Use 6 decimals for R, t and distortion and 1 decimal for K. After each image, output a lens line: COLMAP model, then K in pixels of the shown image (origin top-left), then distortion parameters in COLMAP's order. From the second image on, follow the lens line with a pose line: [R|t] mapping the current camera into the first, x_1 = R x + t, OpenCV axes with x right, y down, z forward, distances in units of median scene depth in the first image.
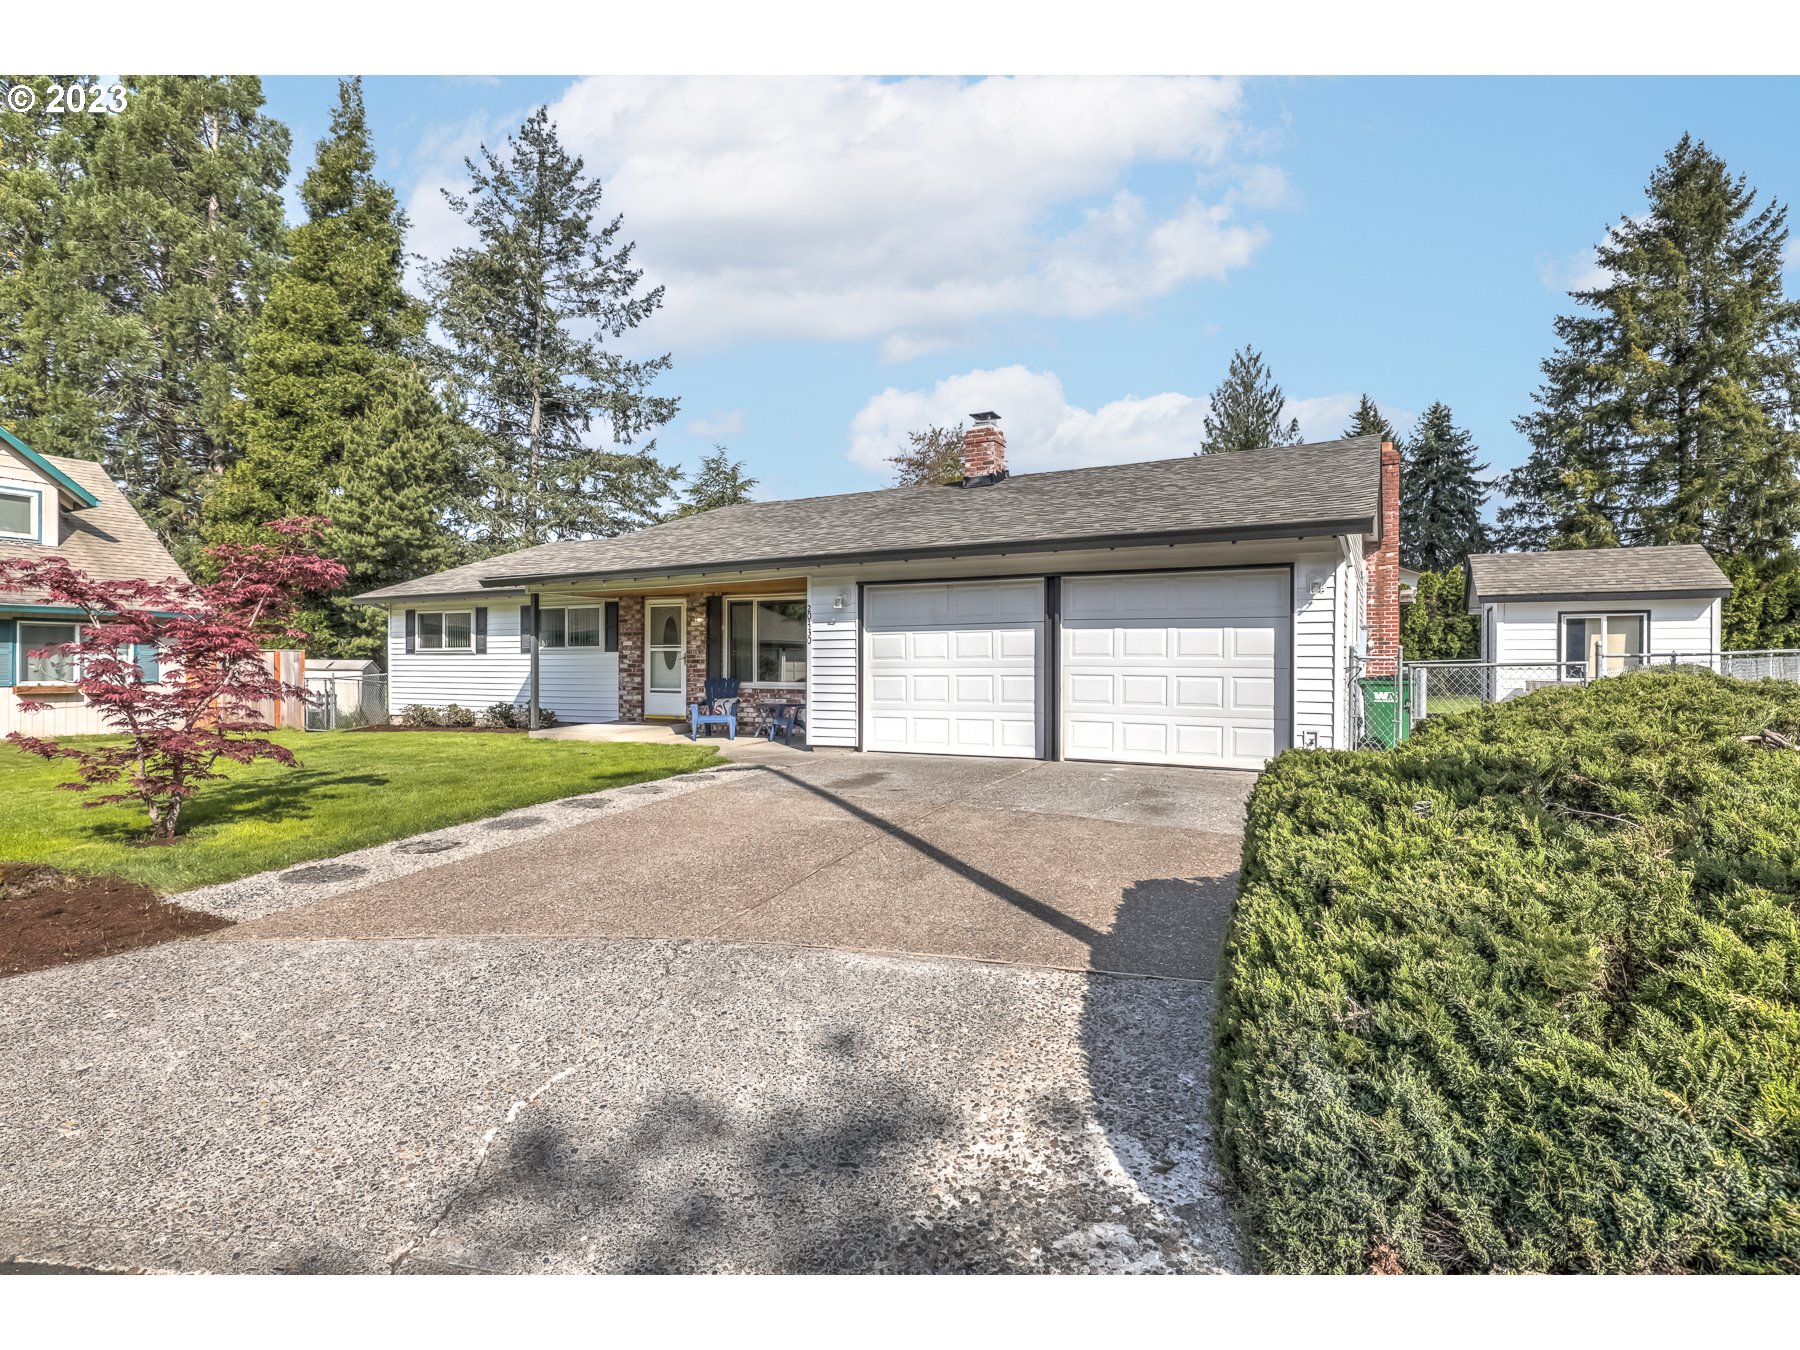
lens RADIAL K [[897.0, 0, 900.0], [0, 897.0, 675.0], [0, 0, 1]] dist [-0.001578, 0.000440]
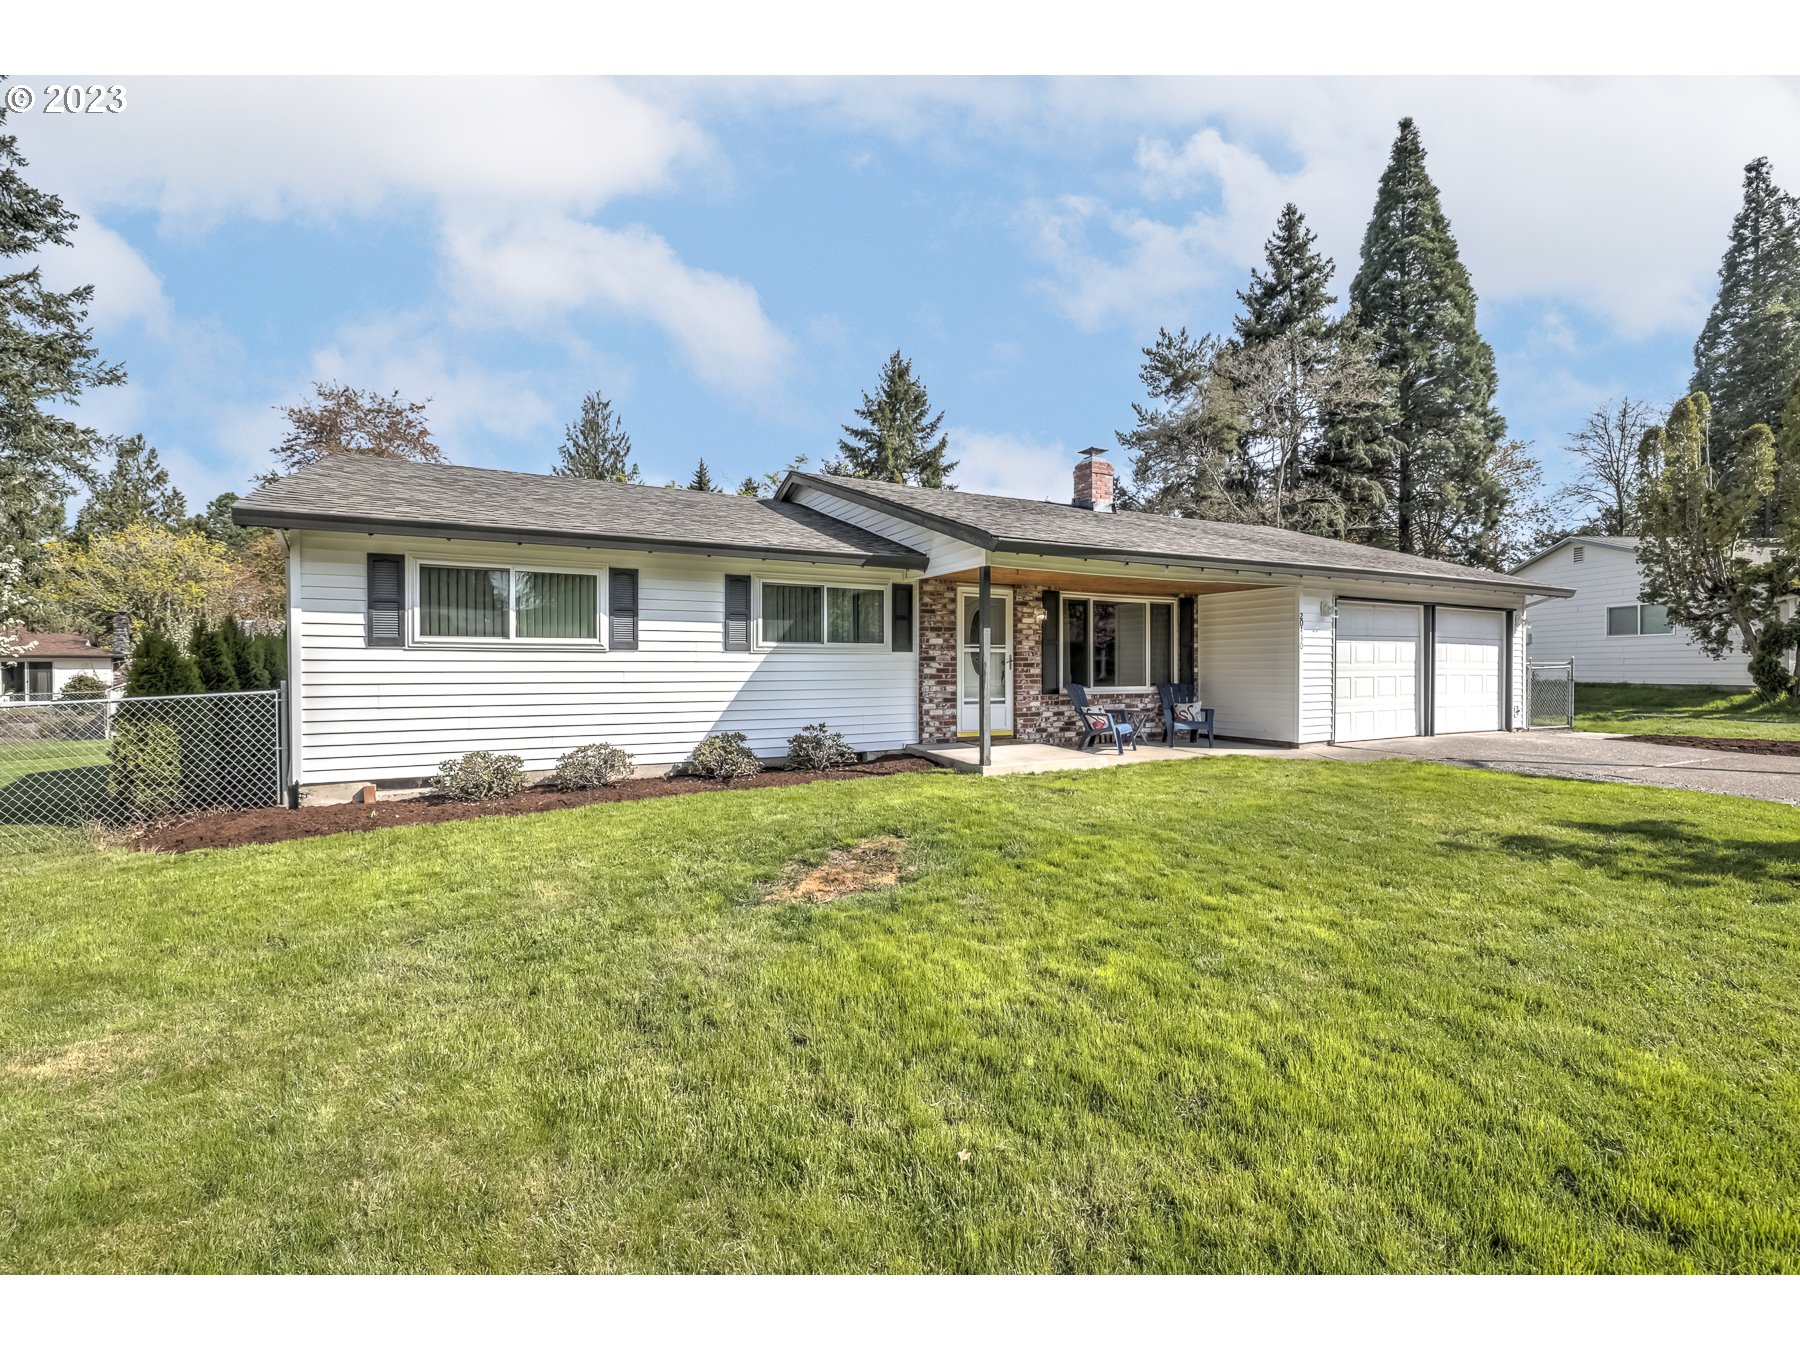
lens RADIAL K [[733.3, 0, 900.0], [0, 733.3, 675.0], [0, 0, 1]] dist [0.000238, 0.000066]
pose [[0.595852, -0.009815, 0.803034, -0.826324], [0.009385, 0.999942, 0.005258, -0.010119], [-0.803039, 0.004404, 0.595910, 0.658384]]
